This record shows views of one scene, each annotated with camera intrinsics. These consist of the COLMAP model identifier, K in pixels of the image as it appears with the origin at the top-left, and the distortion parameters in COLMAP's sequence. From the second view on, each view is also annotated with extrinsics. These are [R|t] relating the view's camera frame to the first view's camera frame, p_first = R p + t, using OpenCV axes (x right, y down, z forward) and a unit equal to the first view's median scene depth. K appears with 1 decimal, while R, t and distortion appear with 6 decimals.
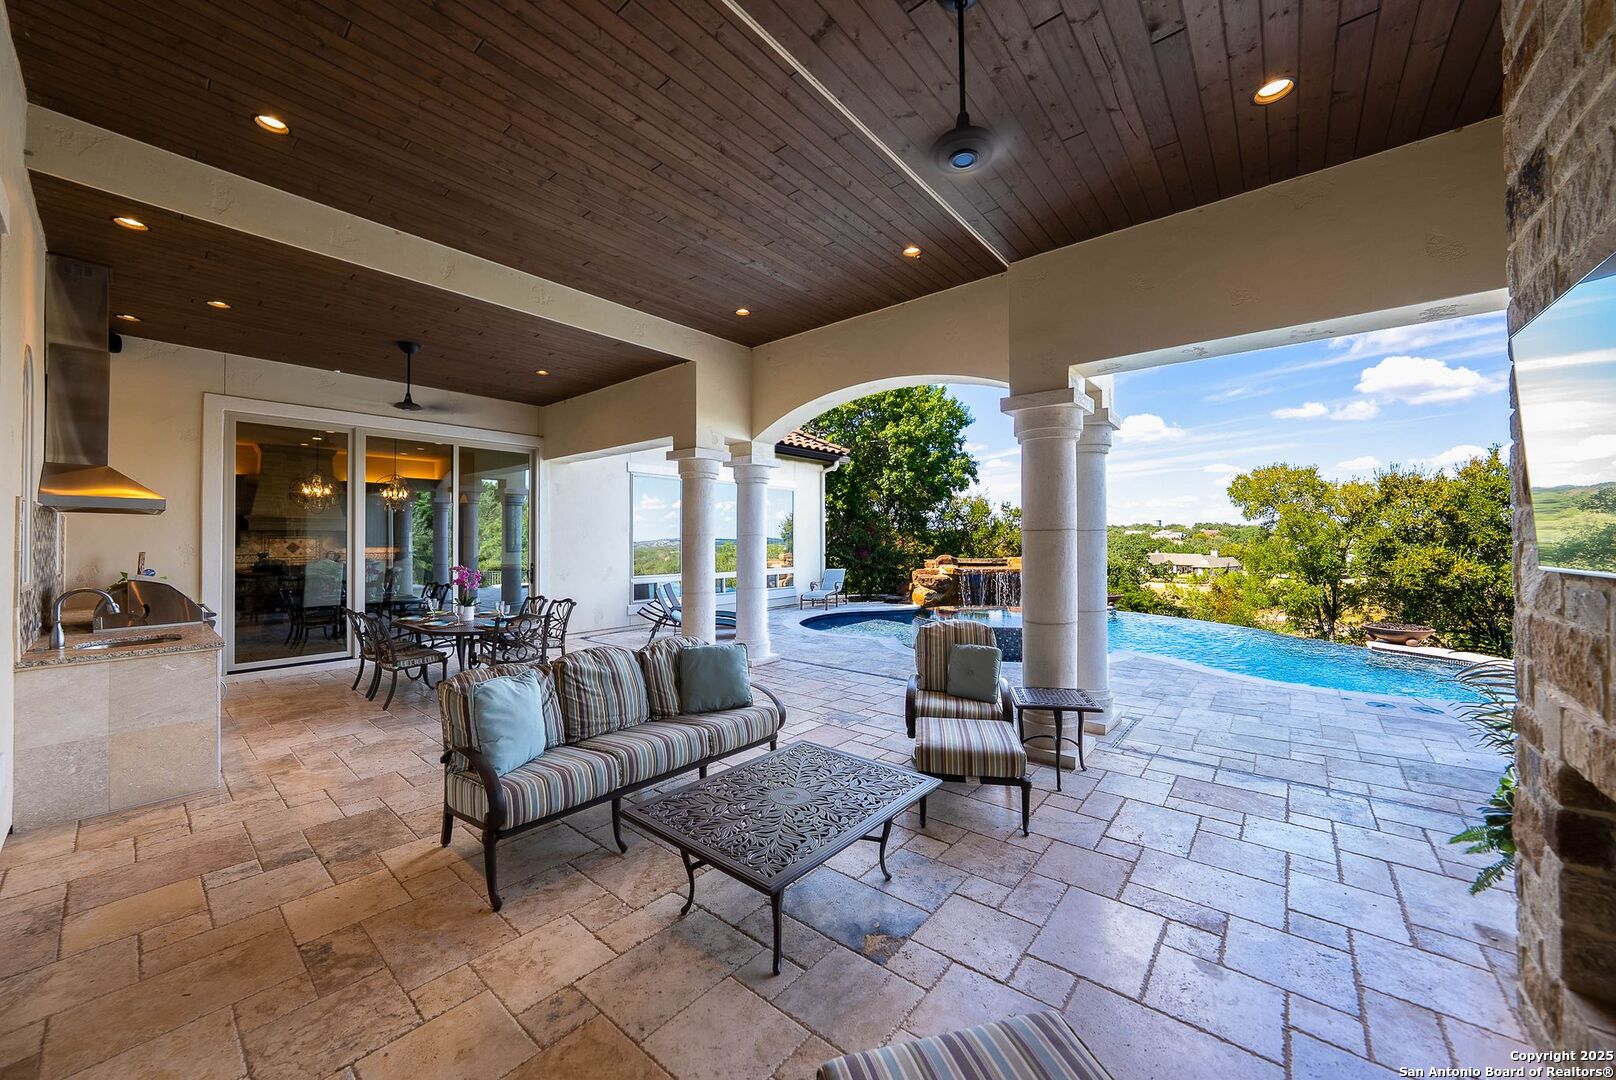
lens RADIAL K [[576.3, 0, 812.6], [0, 576.3, 526.2], [0, 0, 1]] dist [-0.002165, 0.000348]
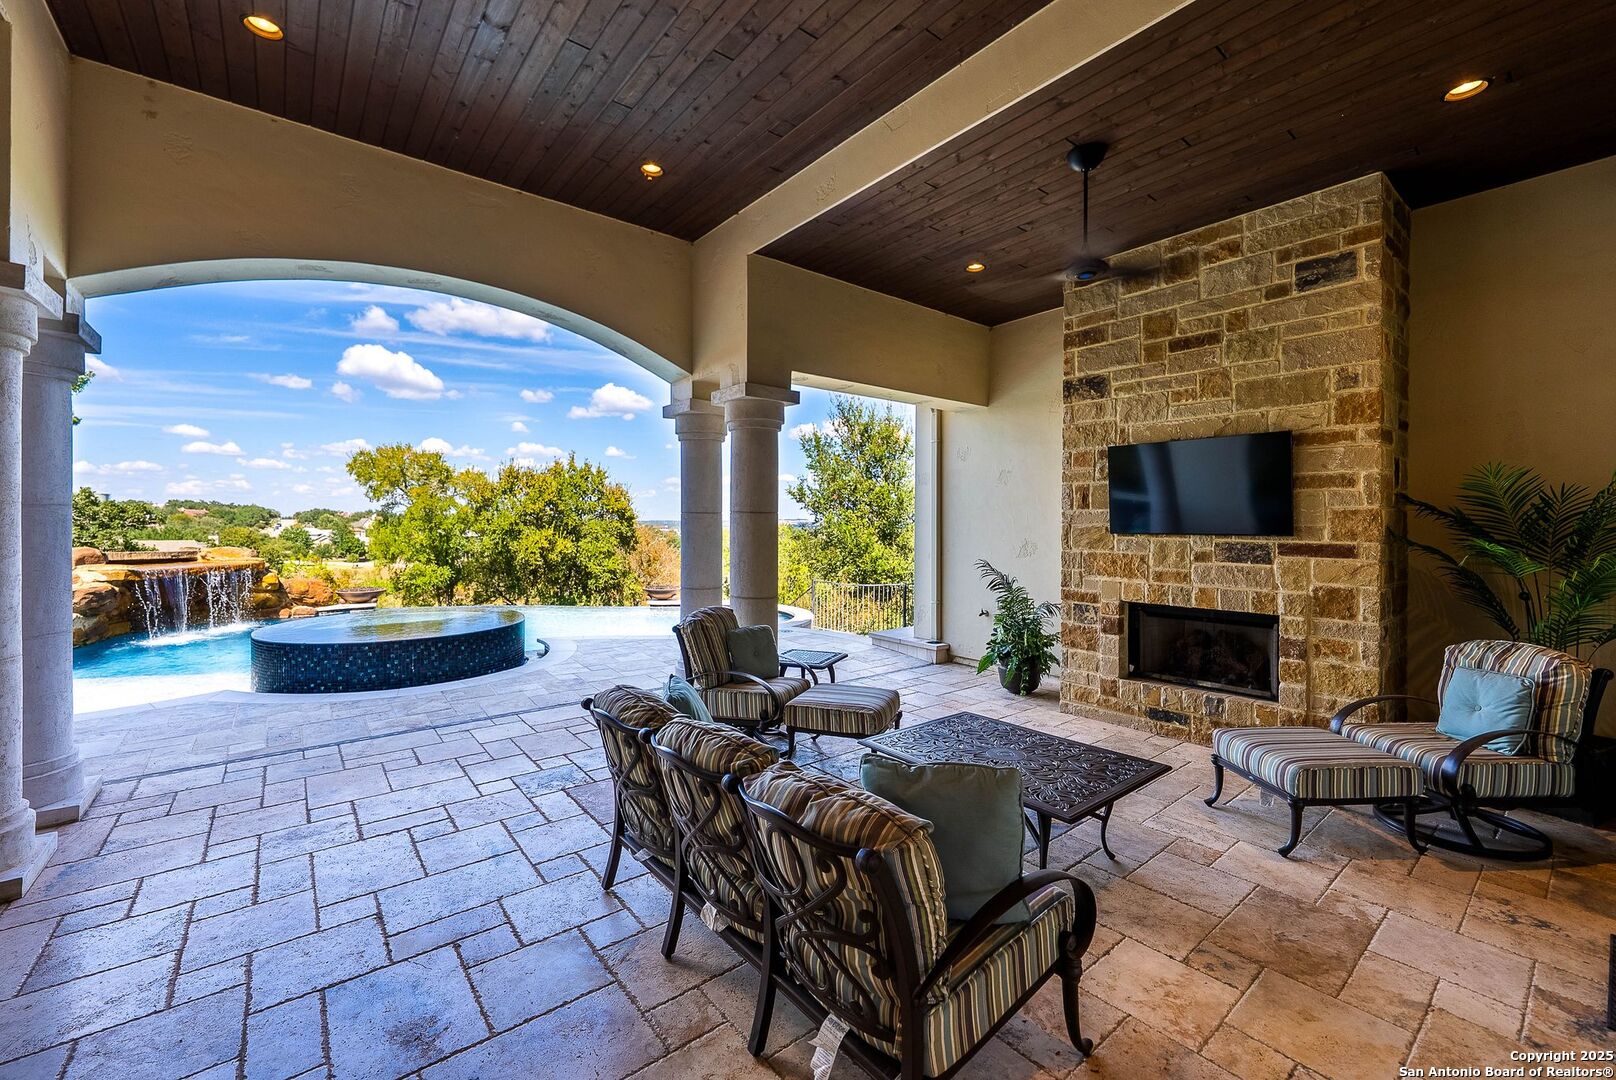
lens RADIAL K [[645.1, 0, 808.1], [0, 645.1, 526.4], [0, 0, 1]] dist [0.007498, 0.000076]
pose [[0.212680, -0.001134, 0.977121, -0.160792], [-0.027887, 0.999585, 0.007230, 0.004175], [-0.976724, -0.028787, 0.212560, 0.137035]]
